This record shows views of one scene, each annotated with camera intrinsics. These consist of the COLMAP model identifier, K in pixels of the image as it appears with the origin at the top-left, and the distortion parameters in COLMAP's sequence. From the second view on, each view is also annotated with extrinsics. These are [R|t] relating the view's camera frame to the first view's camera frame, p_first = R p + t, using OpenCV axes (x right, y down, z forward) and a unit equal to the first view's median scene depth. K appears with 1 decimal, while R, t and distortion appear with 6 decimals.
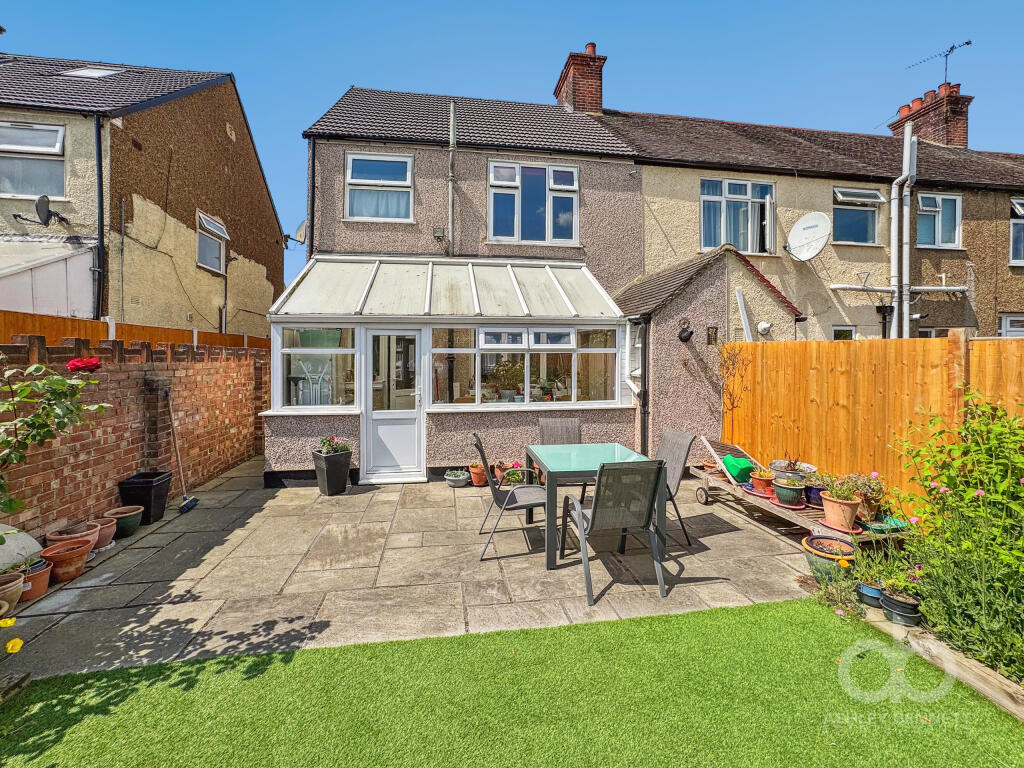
lens RADIAL K [[413.9, 0, 510.7], [0, 413.9, 372.8], [0, 0, 1]] dist [-0.001773, -0.000106]
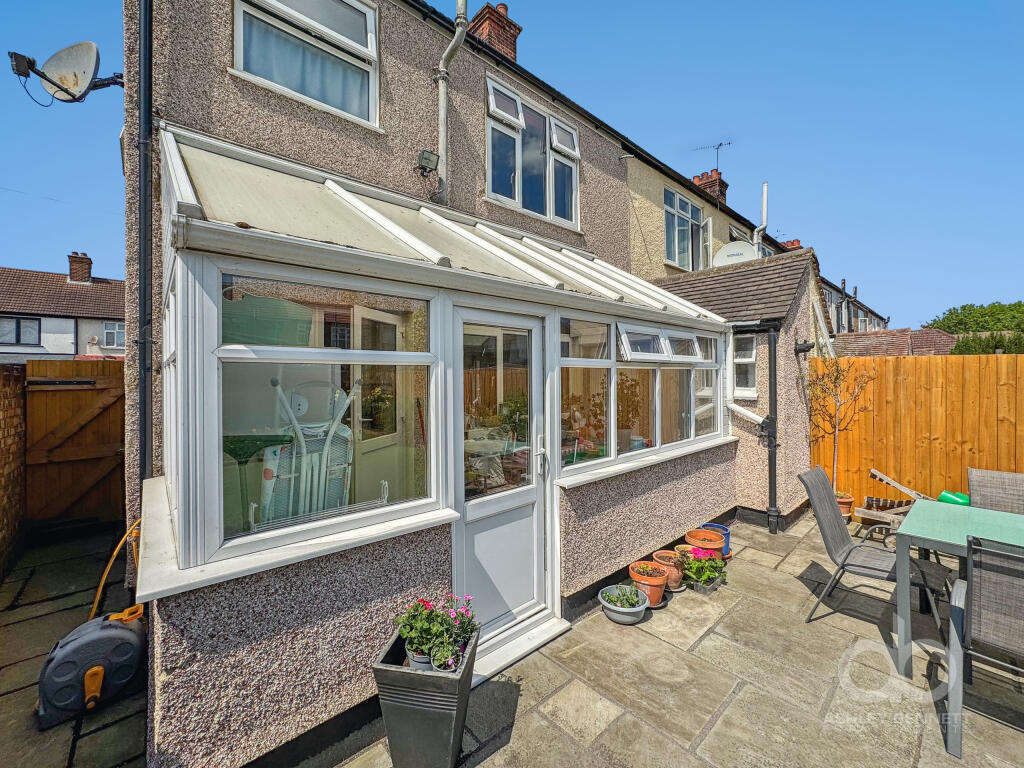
lens RADIAL K [[411.4, 0, 512.0], [0, 411.4, 384.0], [0, 0, 1]] dist [0.001372, 0.000214]
pose [[0.844374, -0.015561, 0.535528, -0.463974], [0.027723, 0.999508, -0.014669, -0.019466], [-0.535037, 0.027232, 0.844390, 0.553831]]
